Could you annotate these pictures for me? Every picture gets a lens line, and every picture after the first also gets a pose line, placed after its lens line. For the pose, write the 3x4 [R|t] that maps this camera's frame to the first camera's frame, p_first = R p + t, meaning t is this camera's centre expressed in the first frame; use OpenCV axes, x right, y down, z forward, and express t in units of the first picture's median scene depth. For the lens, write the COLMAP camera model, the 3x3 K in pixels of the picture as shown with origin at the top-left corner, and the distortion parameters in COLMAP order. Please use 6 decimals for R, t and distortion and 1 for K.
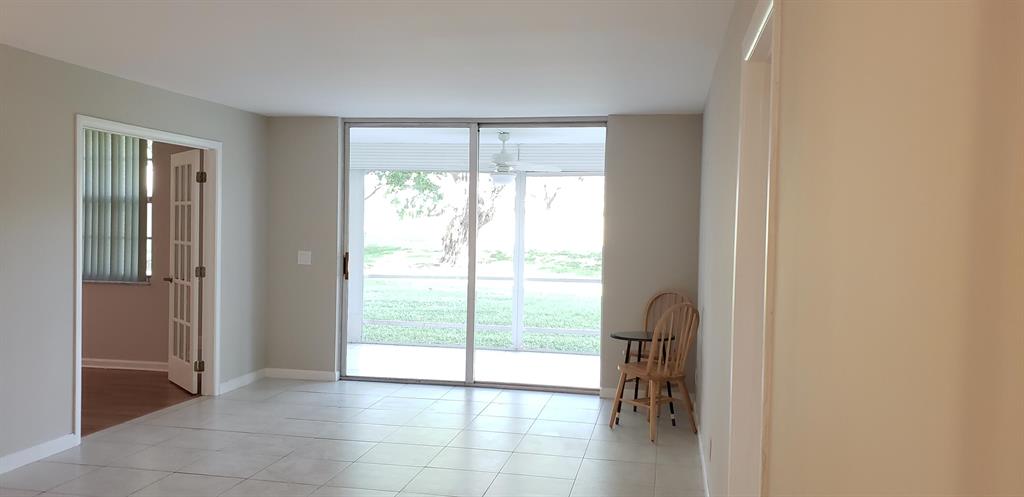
lens RADIAL K [[783.5, 0, 512.2], [0, 783.5, 240.9], [0, 0, 1]] dist [0.012251, -0.012135]
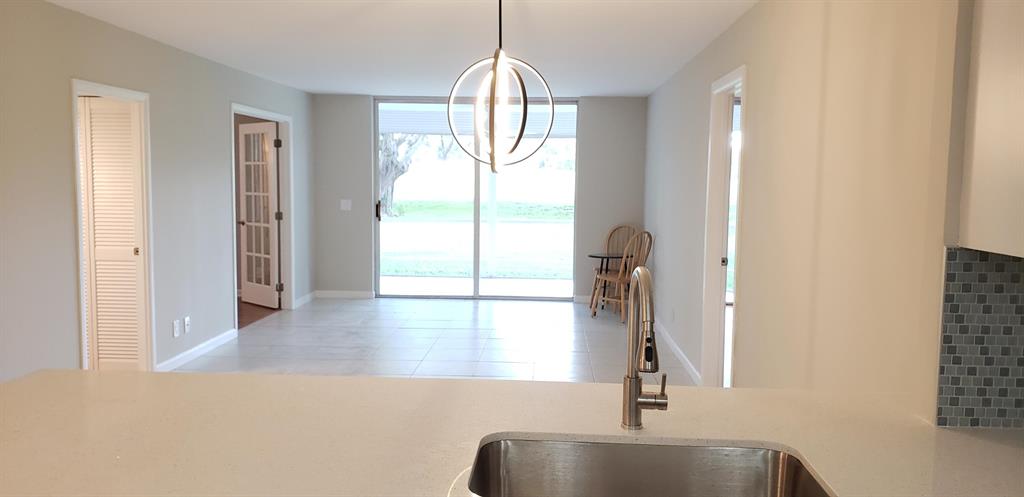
lens RADIAL K [[783.5, 0, 516.1], [0, 783.5, 249.6], [0, 0, 1]] dist [0.012251, -0.012135]
pose [[0.989534, -0.021229, 0.142729, -0.181432], [0.010586, 0.997134, 0.074918, 0.001521], [-0.143911, -0.072623, 0.986922, -0.336071]]
